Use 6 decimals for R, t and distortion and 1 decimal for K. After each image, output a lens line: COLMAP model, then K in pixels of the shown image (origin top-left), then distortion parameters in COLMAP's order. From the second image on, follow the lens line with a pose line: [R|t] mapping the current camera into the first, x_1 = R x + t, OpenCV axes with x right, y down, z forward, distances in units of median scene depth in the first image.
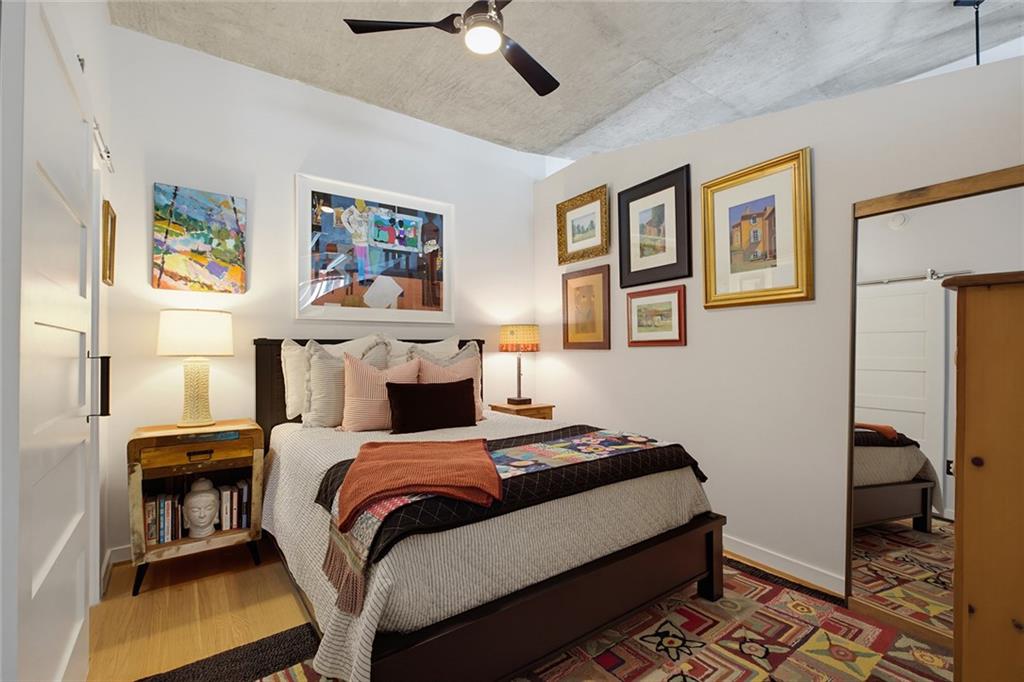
lens RADIAL K [[454.2, 0, 514.4], [0, 454.2, 342.3], [0, 0, 1]] dist [-0.002098, -0.000338]
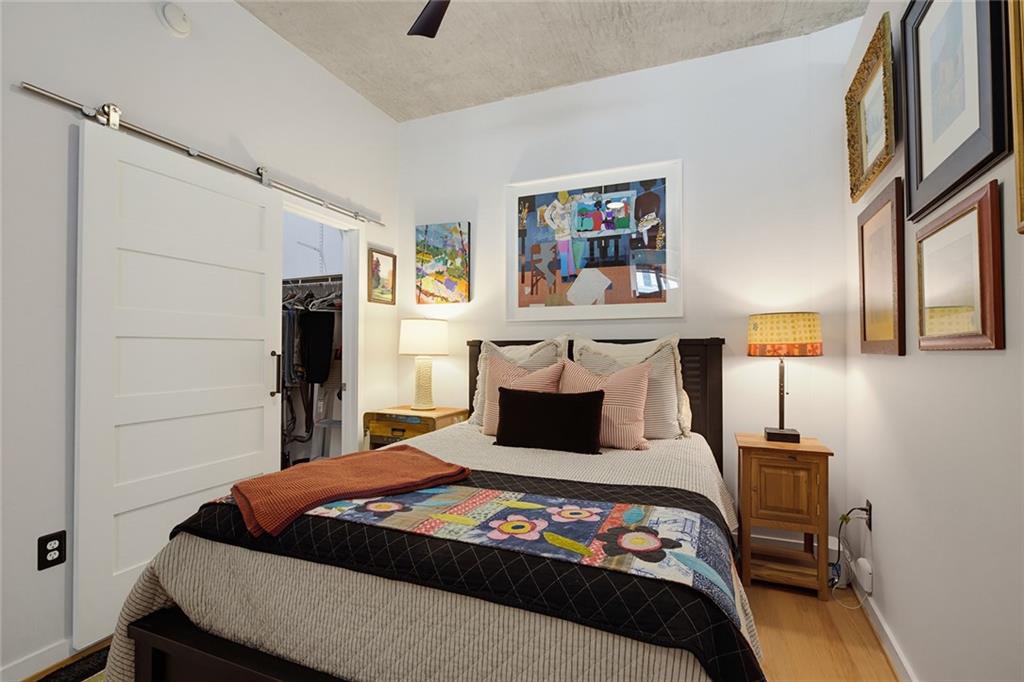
lens RADIAL K [[454.2, 0, 513.1], [0, 454.2, 342.2], [0, 0, 1]] dist [-0.002098, -0.000338]
pose [[0.533712, -0.005592, -0.845648, 0.407508], [0.008086, 0.999966, -0.001509, -0.001004], [0.845627, -0.006033, 0.533739, 0.416793]]
